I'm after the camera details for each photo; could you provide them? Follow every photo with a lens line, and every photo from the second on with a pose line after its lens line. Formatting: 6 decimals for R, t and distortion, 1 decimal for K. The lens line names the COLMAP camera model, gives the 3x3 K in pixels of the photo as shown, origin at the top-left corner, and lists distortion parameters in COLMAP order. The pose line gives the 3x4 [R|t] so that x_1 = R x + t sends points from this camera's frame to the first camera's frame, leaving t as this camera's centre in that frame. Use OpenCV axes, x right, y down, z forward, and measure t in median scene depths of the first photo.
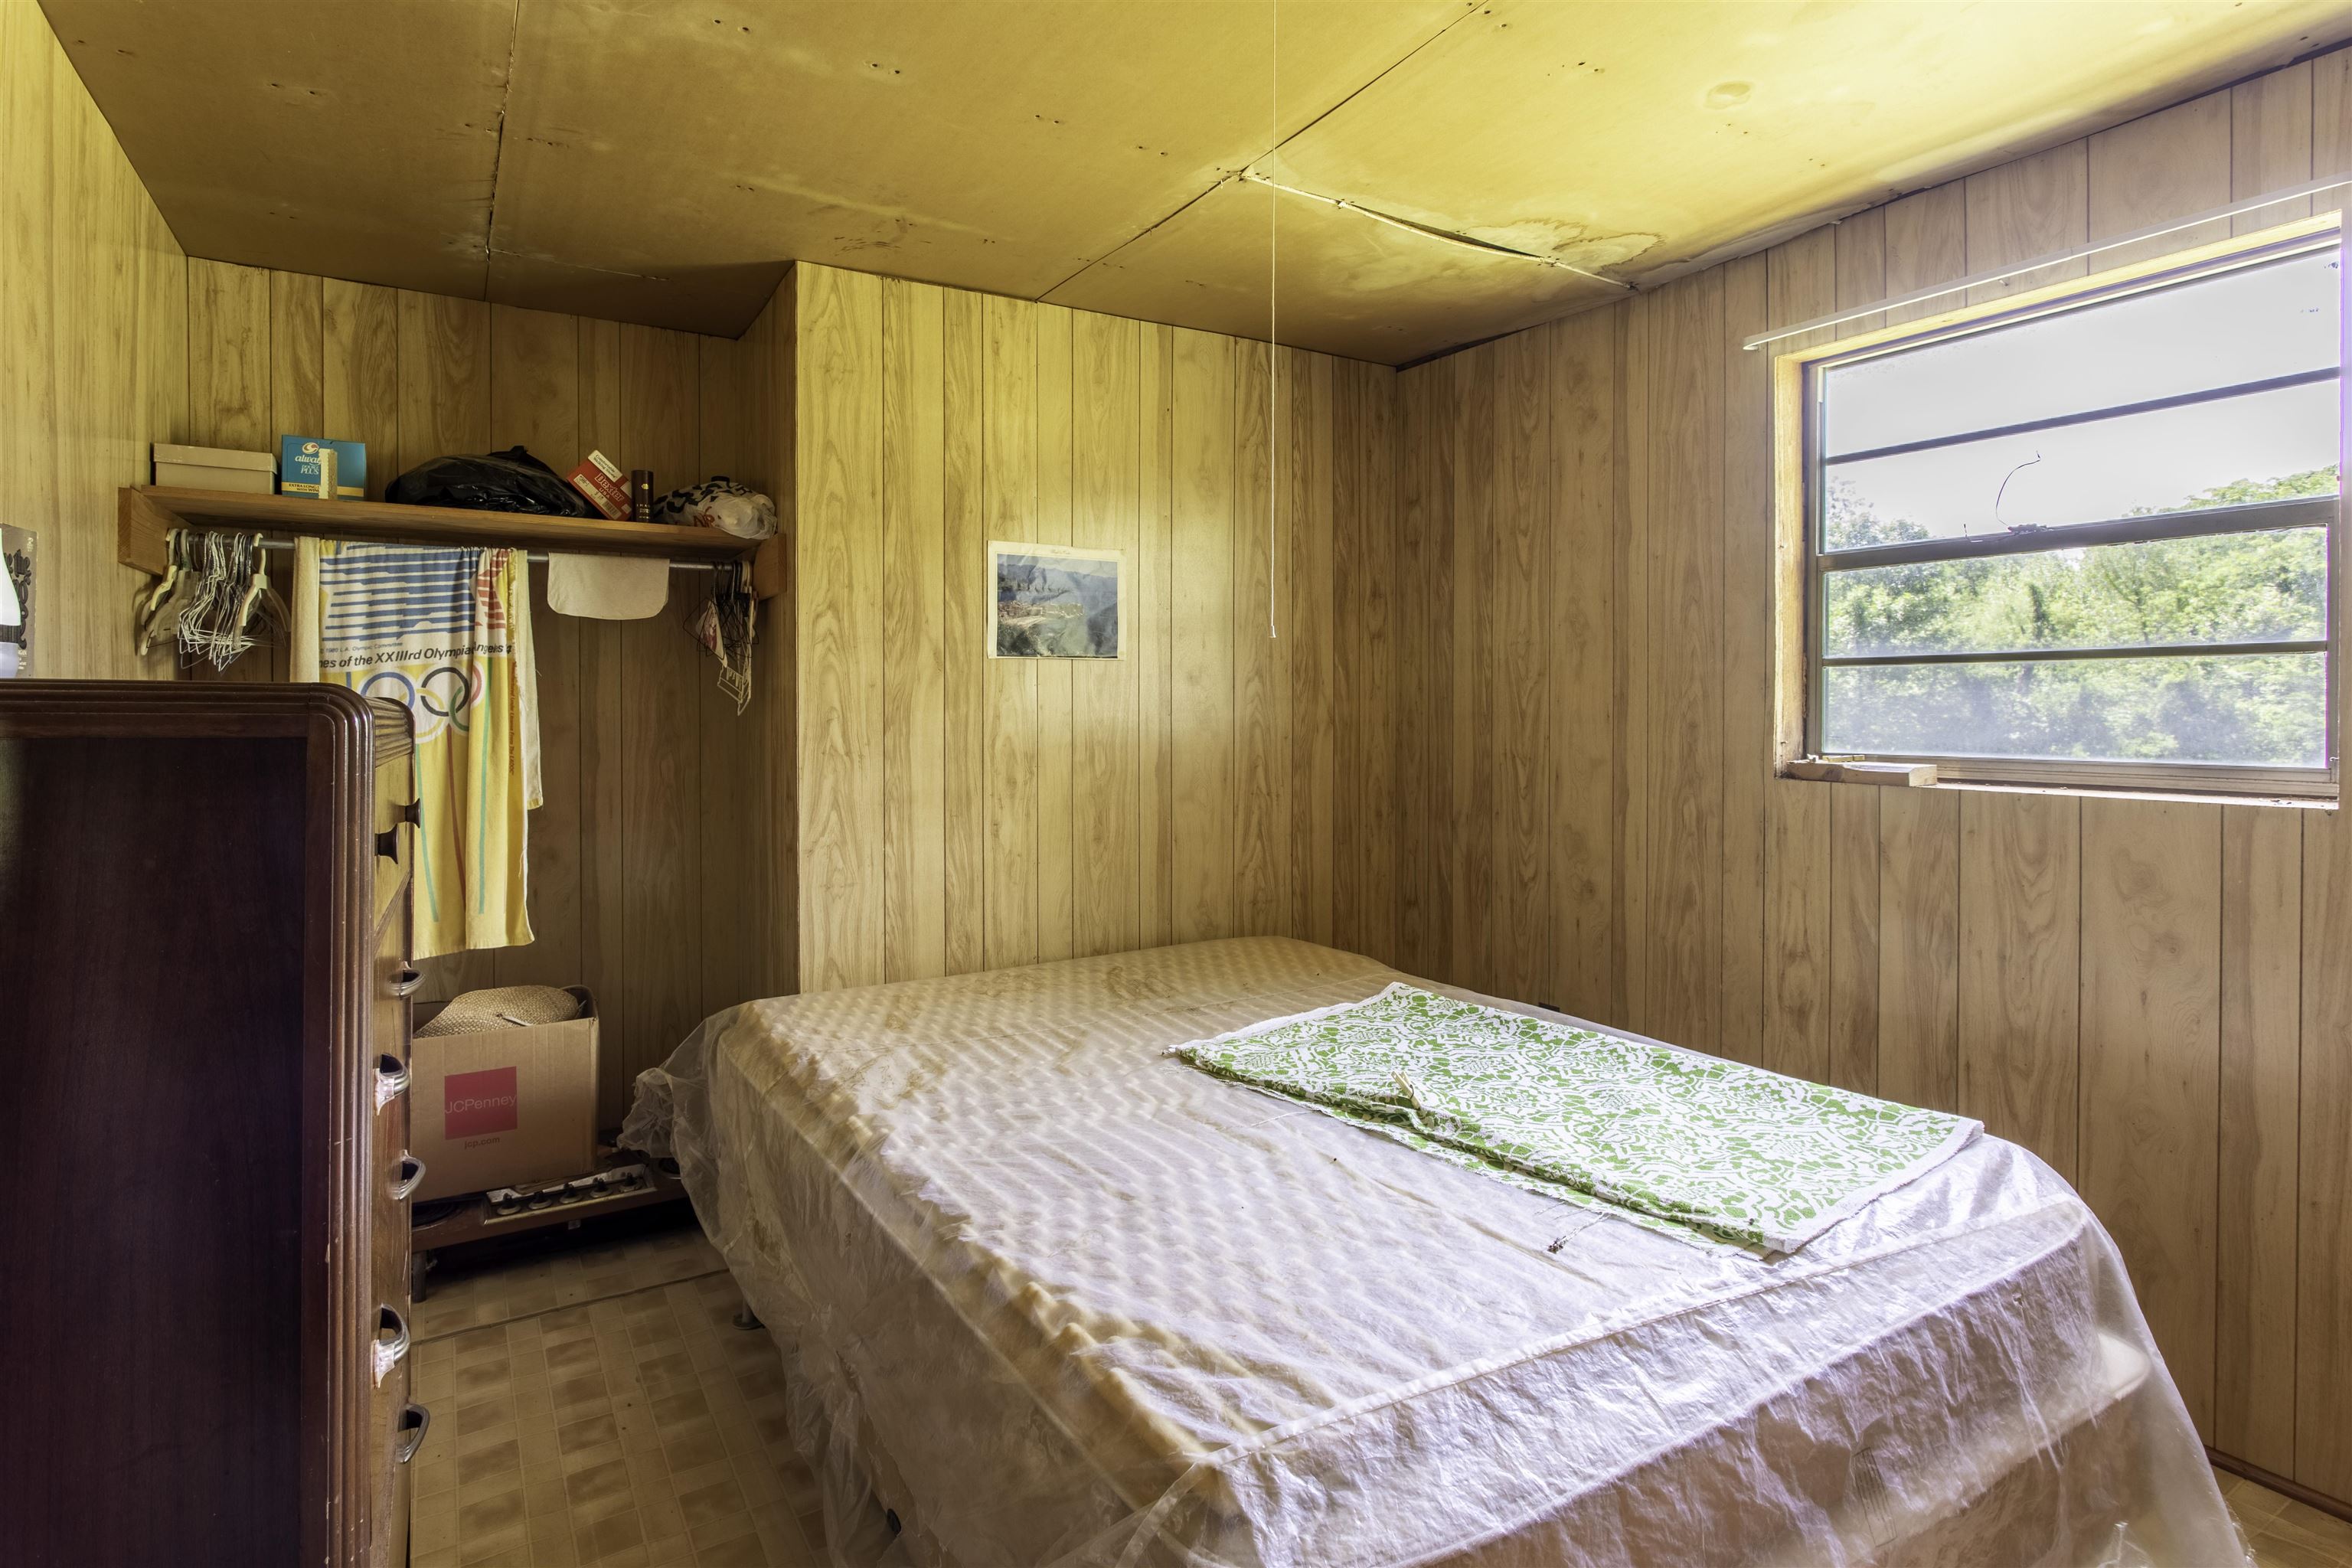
lens RADIAL K [[1191.0, 0, 1169.6], [0, 1191.0, 706.1], [0, 0, 1]] dist [-0.005966, 0.000780]
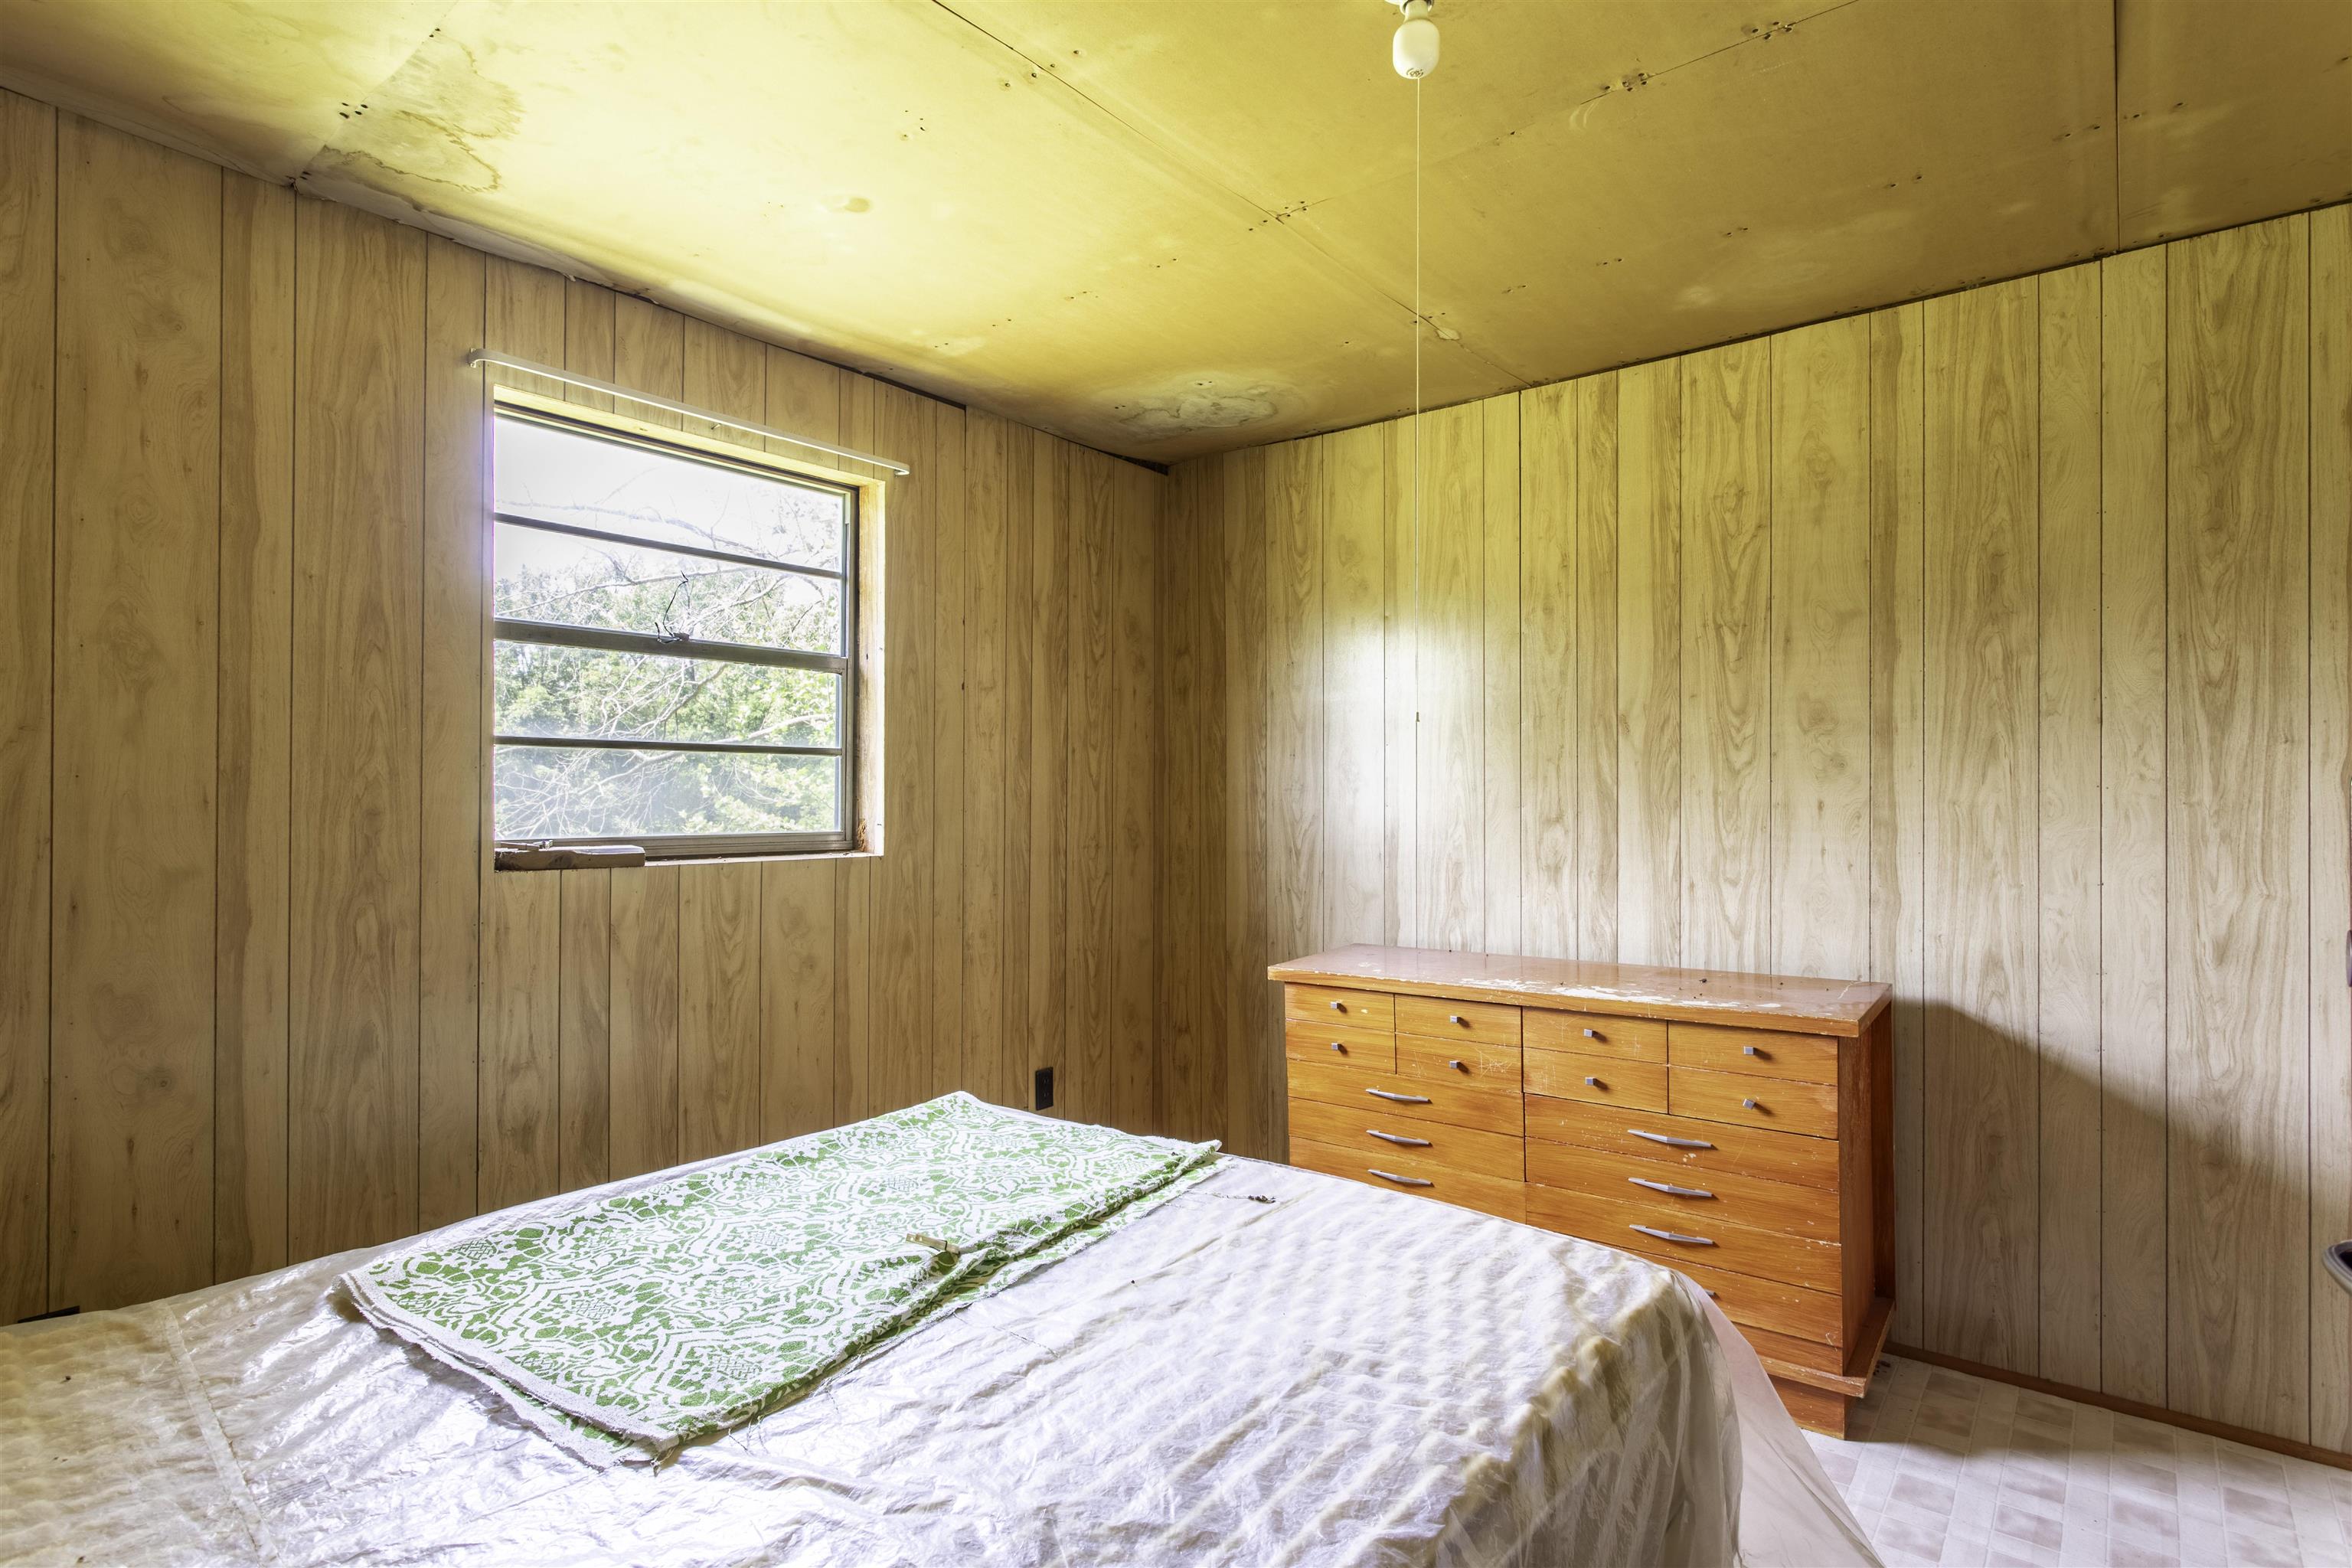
lens RADIAL K [[1224.9, 0, 1176.0], [0, 1224.9, 784.0], [0, 0, 1]] dist [0.000700, 0.000722]
pose [[-0.342815, 0.007648, 0.939372, -0.763565], [-0.004330, 0.999943, -0.009722, 0.005617], [-0.939393, -0.007400, -0.342762, 1.292709]]
